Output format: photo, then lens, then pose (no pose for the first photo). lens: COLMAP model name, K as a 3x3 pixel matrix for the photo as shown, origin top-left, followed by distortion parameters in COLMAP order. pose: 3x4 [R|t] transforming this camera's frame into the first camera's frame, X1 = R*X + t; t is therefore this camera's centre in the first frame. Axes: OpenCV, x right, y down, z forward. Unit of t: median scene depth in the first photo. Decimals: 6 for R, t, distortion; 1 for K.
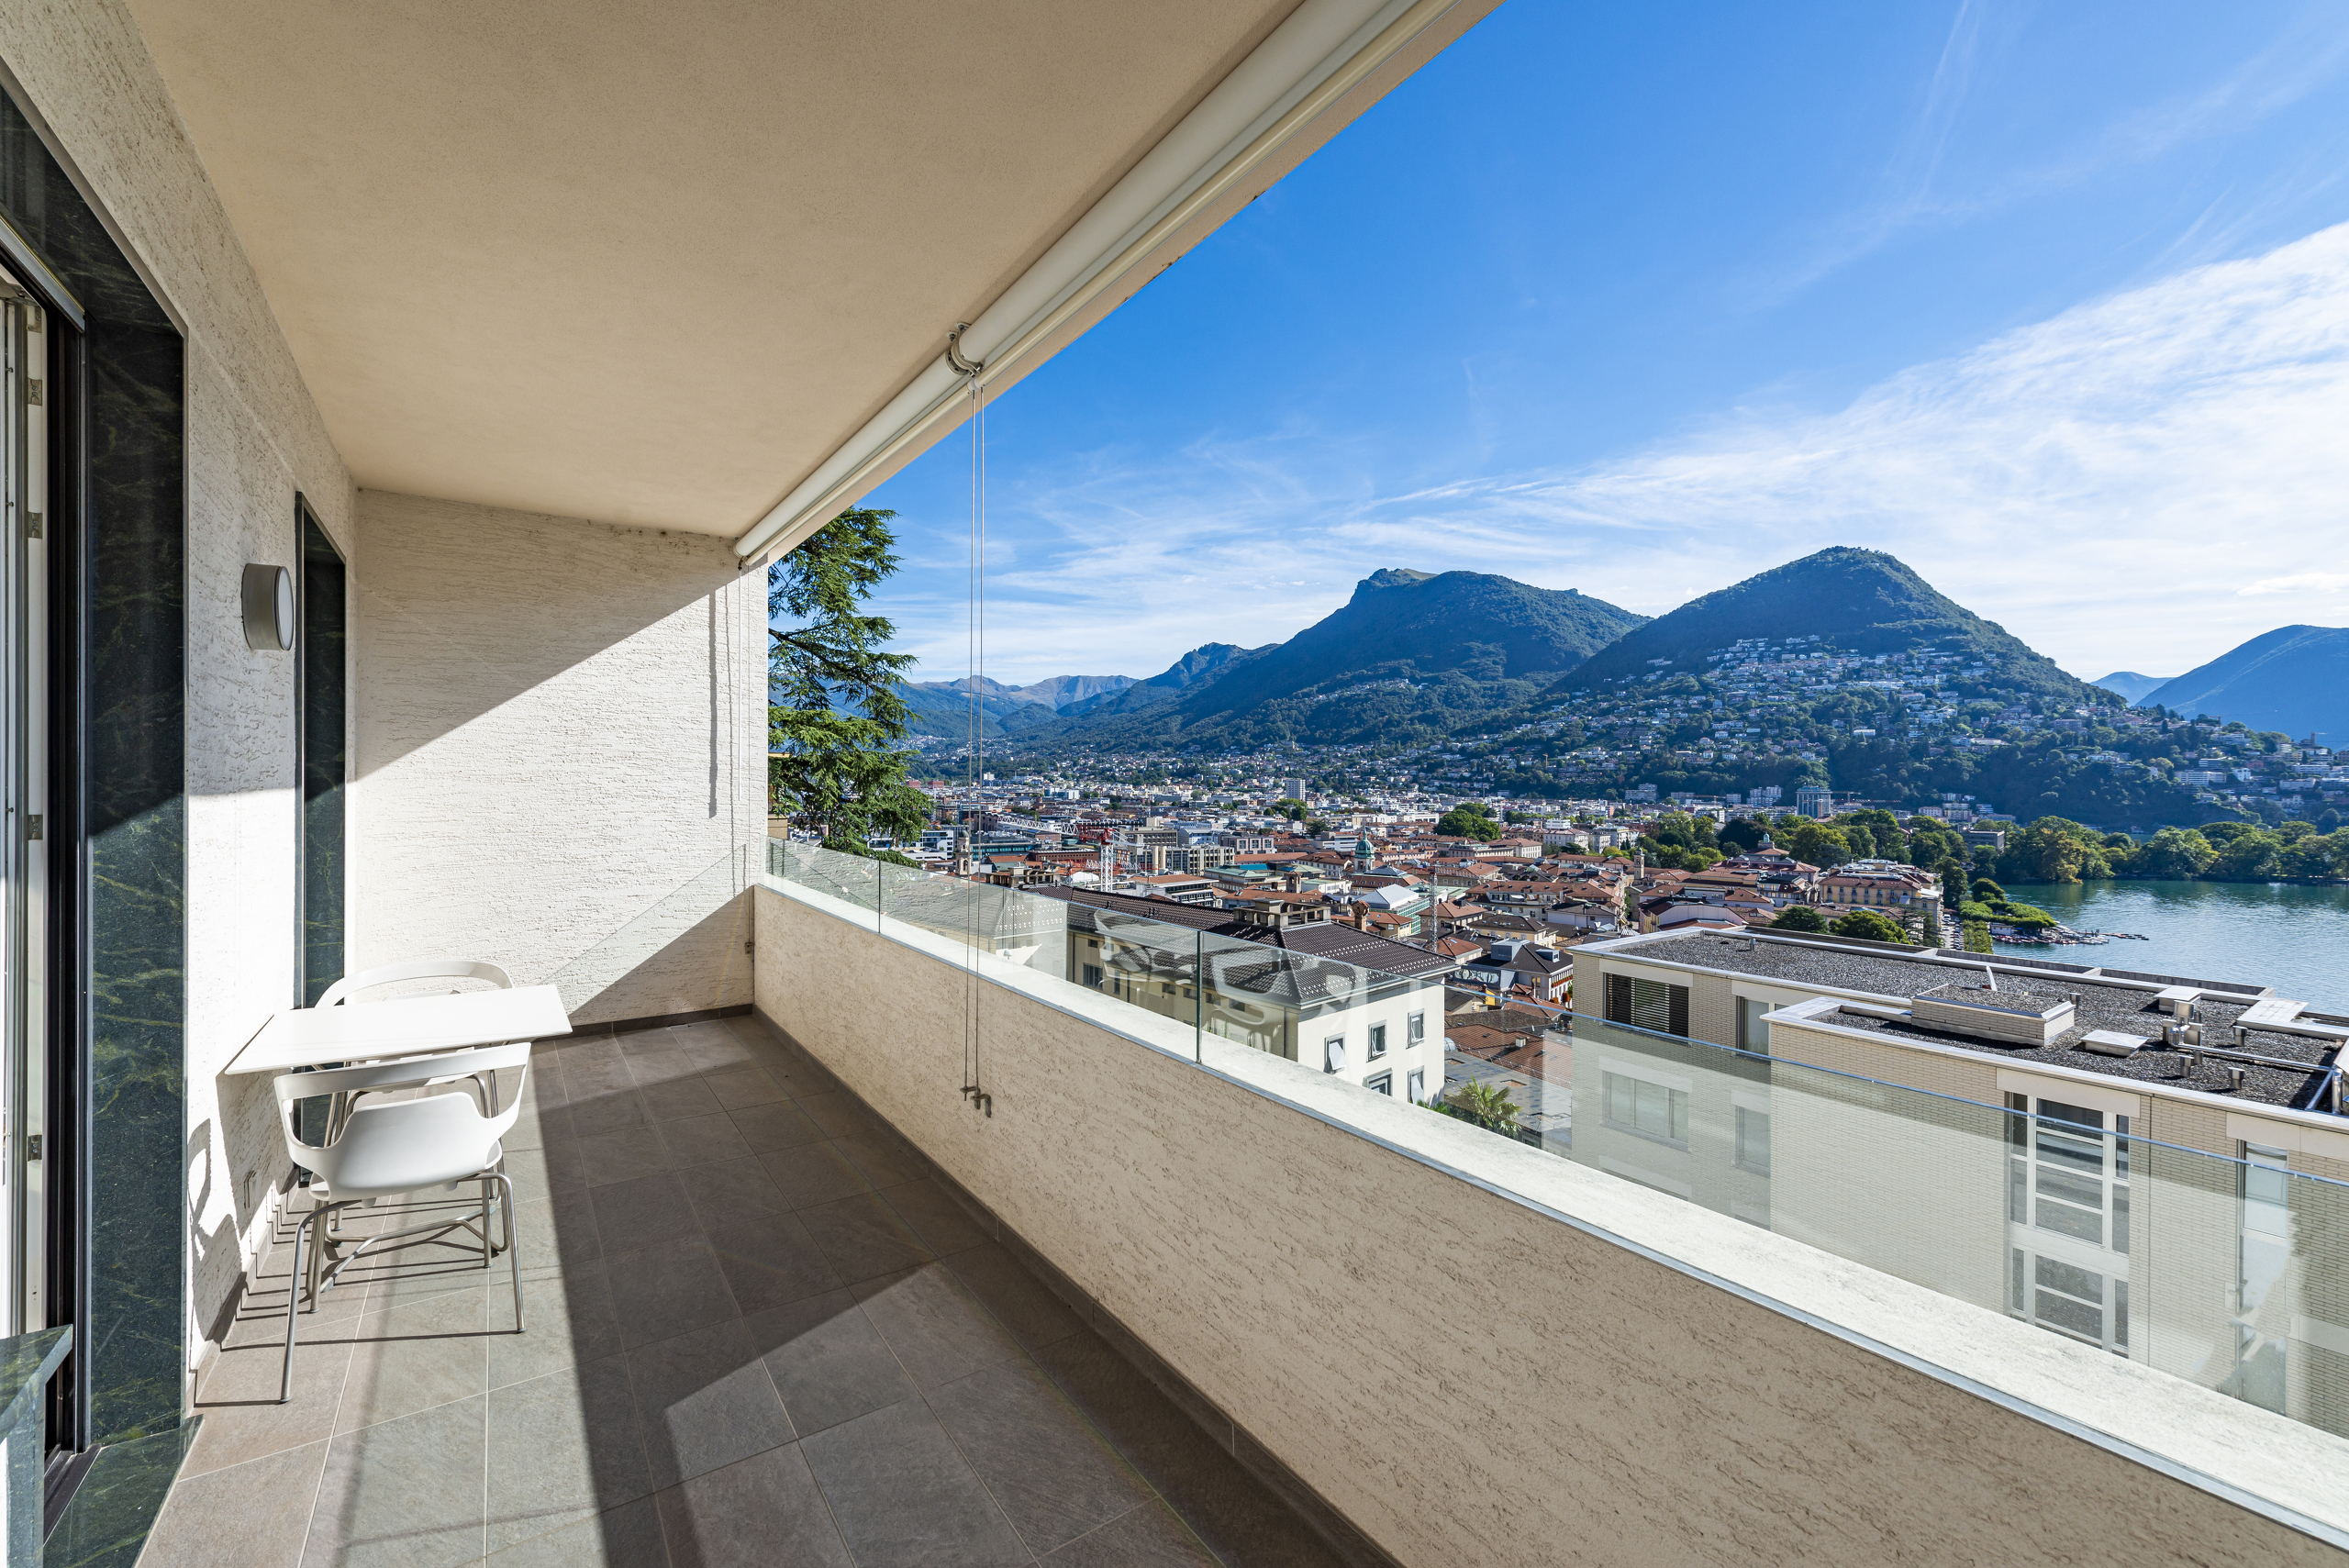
lens RADIAL K [[951.3, 0, 1103.1], [0, 951.3, 790.4], [0, 0, 1]] dist [0.000101, 0.000090]
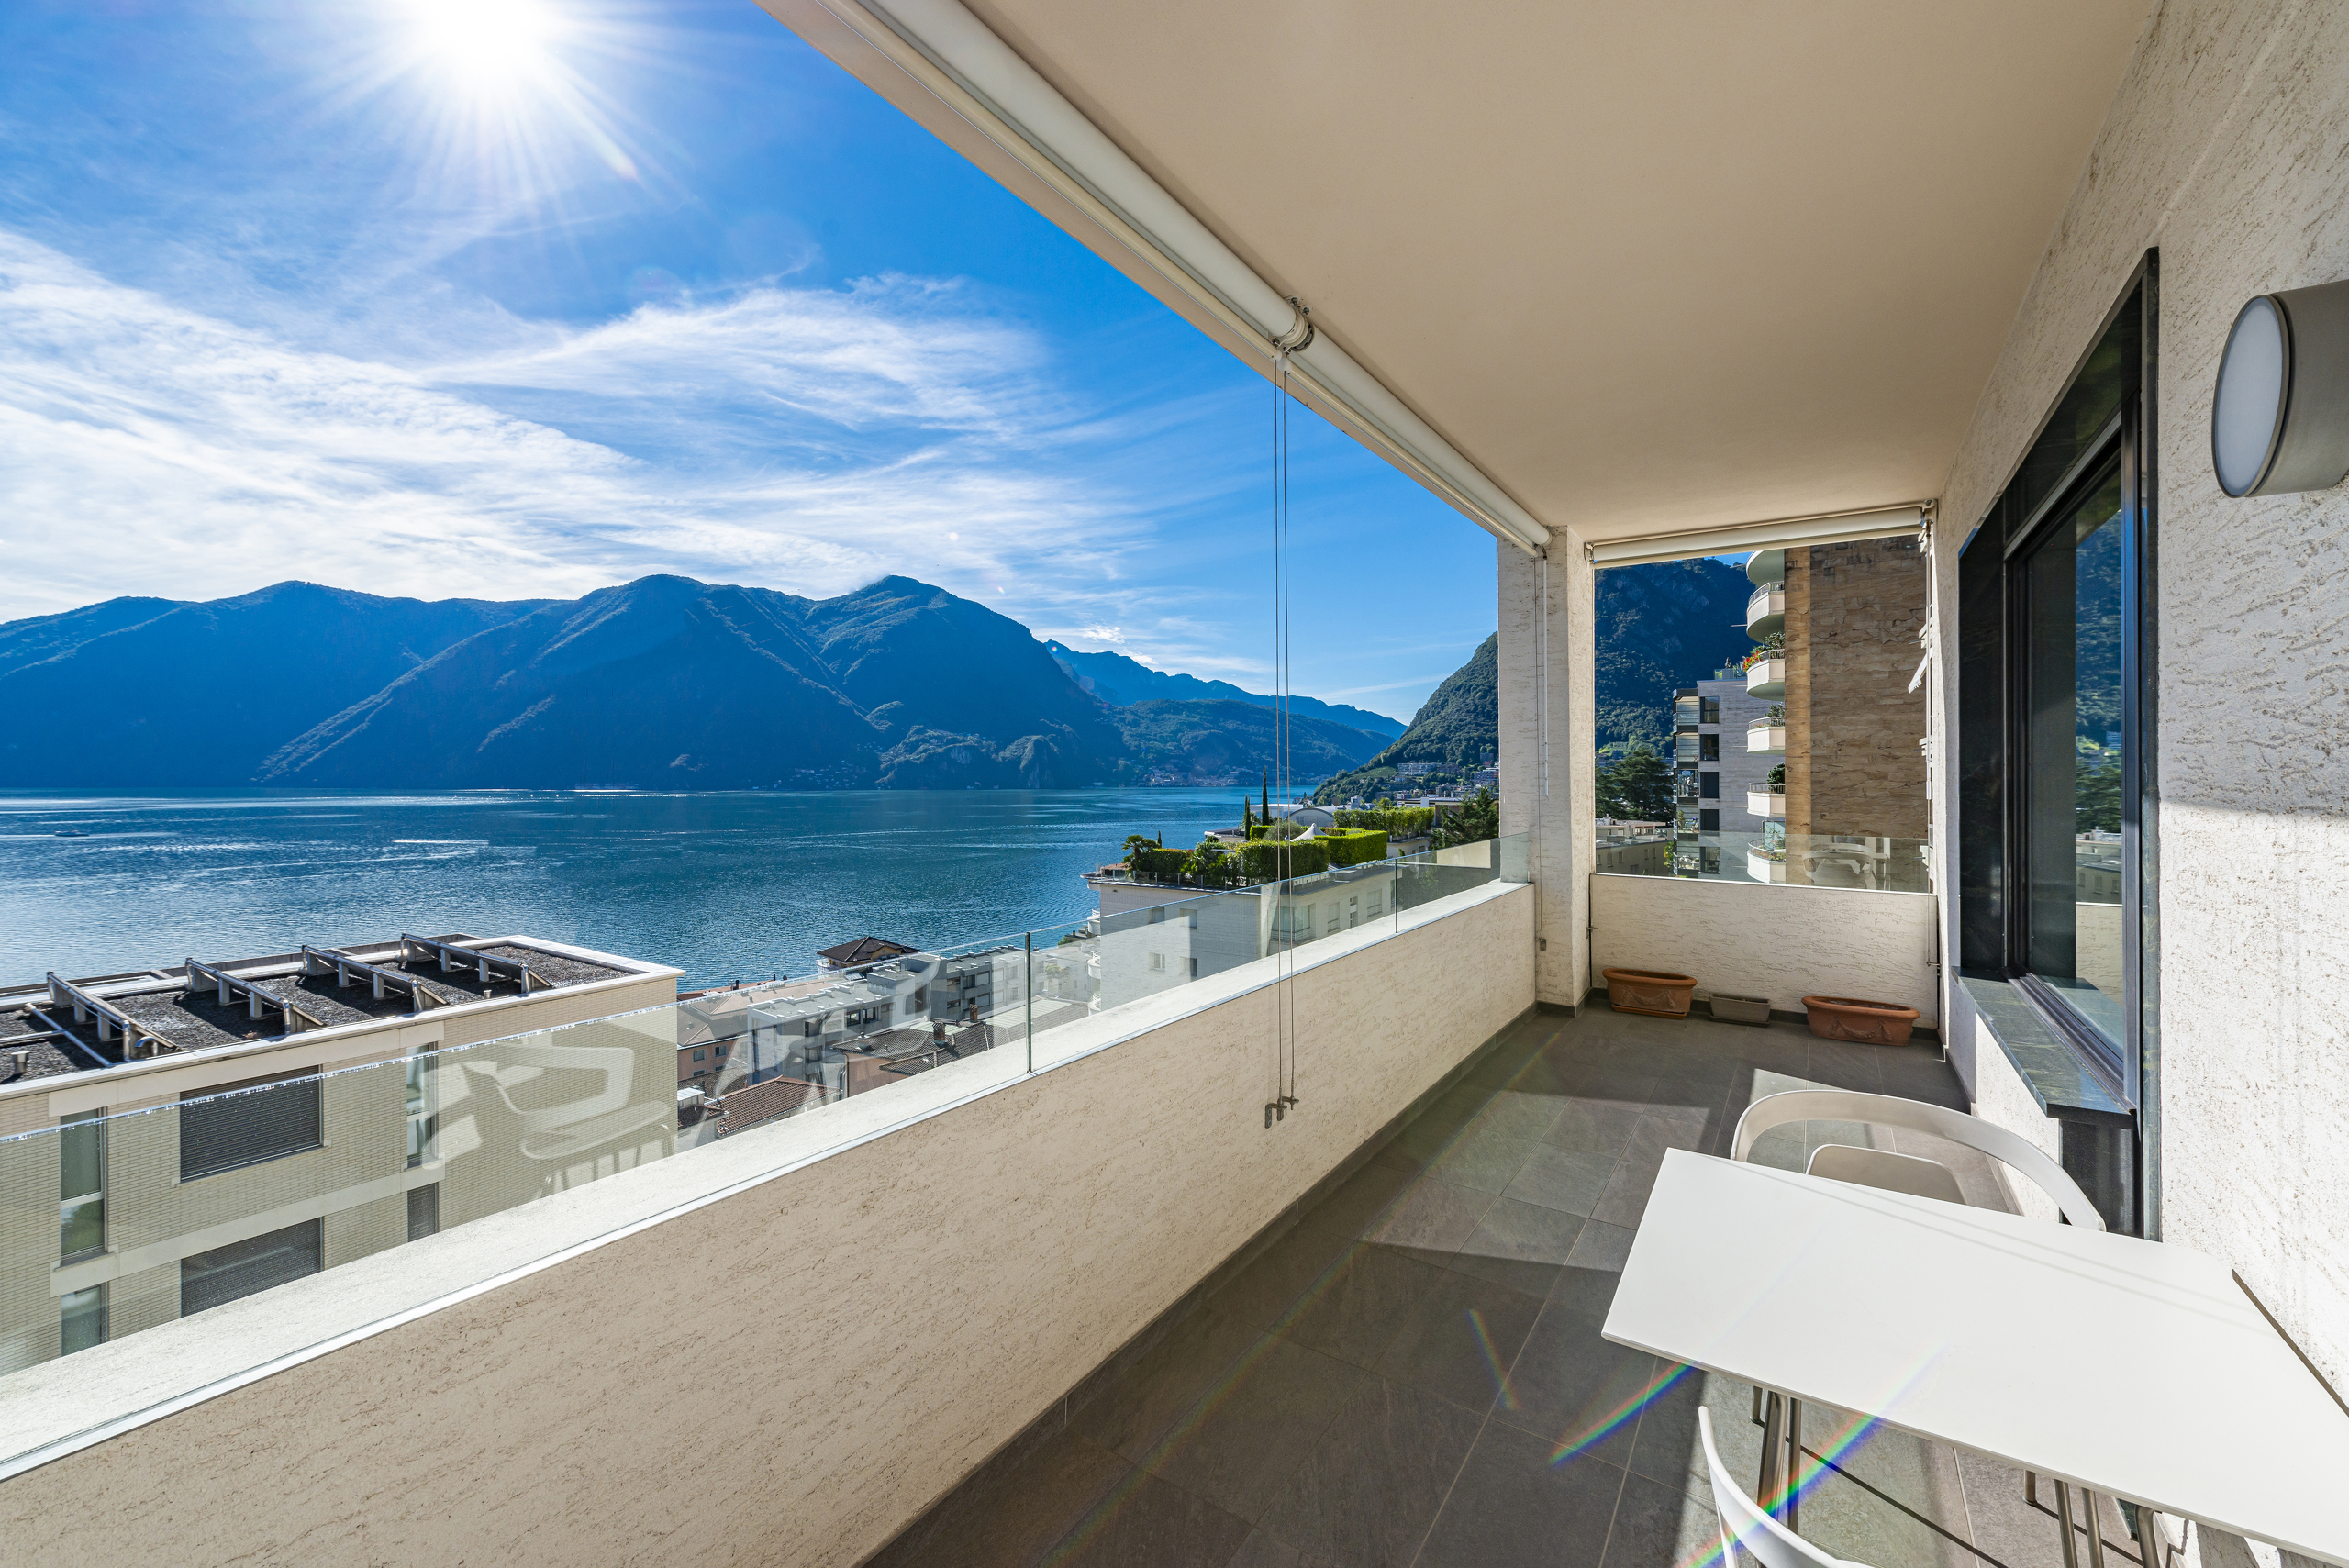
lens RADIAL K [[939.1, 0, 1174.5], [0, 939.1, 784.0], [0, 0, 1]] dist [0.001775, 0.000463]
pose [[-0.395196, -0.017520, 0.918430, -0.993184], [0.002106, 0.999798, 0.019979, -0.022312], [-0.918594, 0.009829, -0.395080, 1.533294]]
